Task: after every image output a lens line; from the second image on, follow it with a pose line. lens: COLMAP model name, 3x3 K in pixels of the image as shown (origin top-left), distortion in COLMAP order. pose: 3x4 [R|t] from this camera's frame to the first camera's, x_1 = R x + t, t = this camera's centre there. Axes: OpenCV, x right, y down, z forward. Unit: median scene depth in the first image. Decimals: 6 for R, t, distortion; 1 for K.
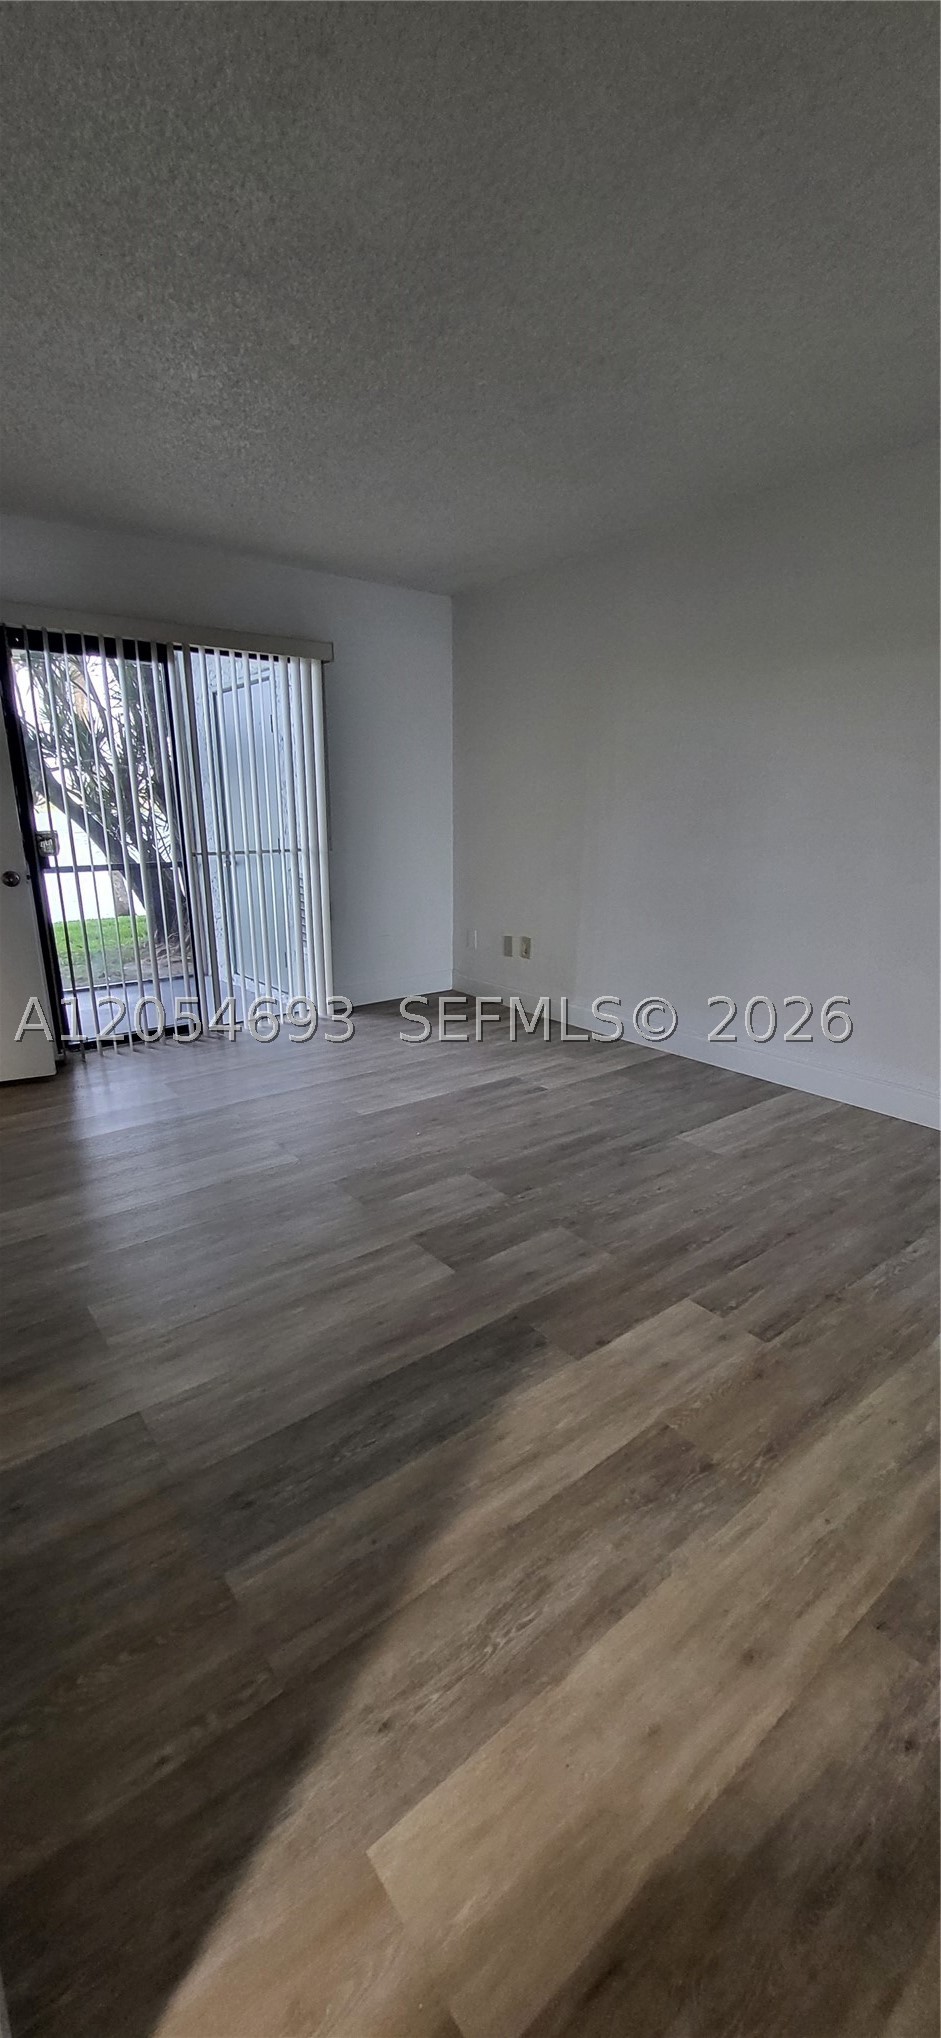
lens RADIAL K [[808.3, 0, 469.7], [0, 808.3, 1021.9], [0, 0, 1]] dist [-0.002244, -0.000513]
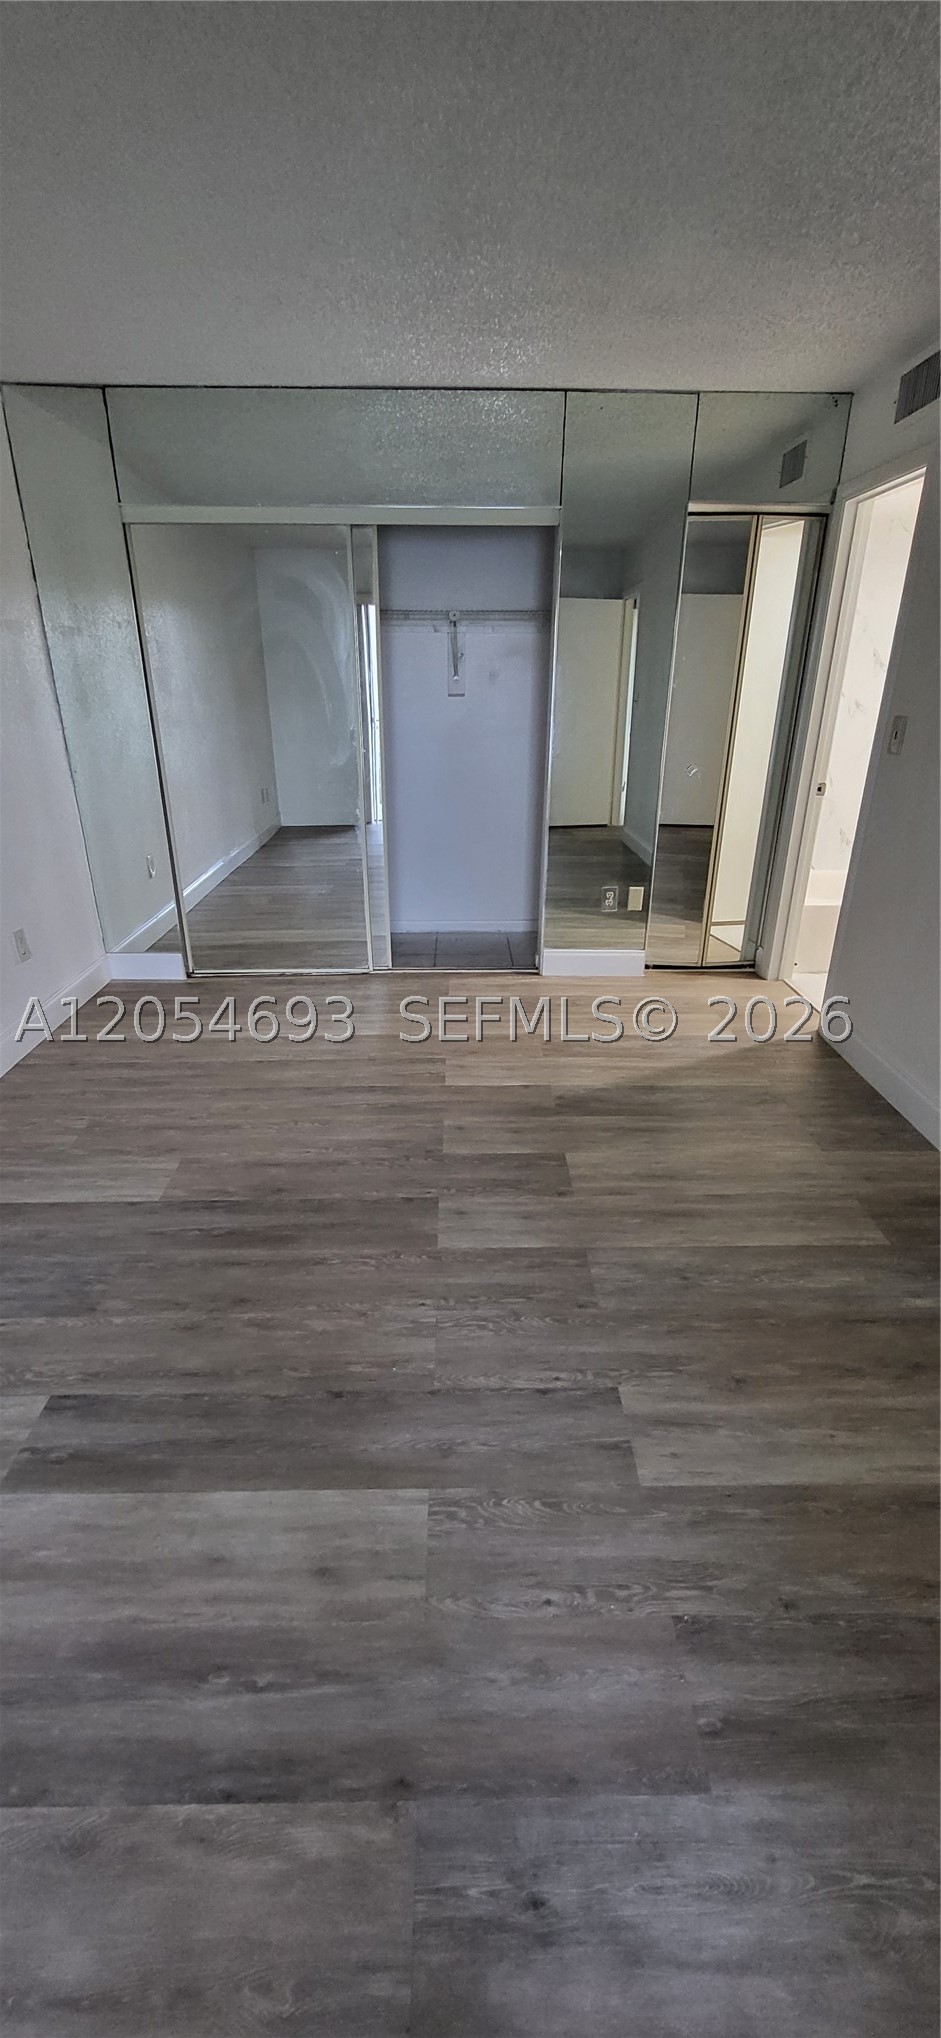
lens RADIAL K [[808.3, 0, 469.7], [0, 808.3, 1021.9], [0, 0, 1]] dist [-0.002244, -0.000513]
pose [[-0.796139, -0.239696, 0.555615, -0.450497], [0.157639, 0.804339, 0.572878, -0.474639], [-0.584219, 0.543677, -0.602580, 1.467249]]
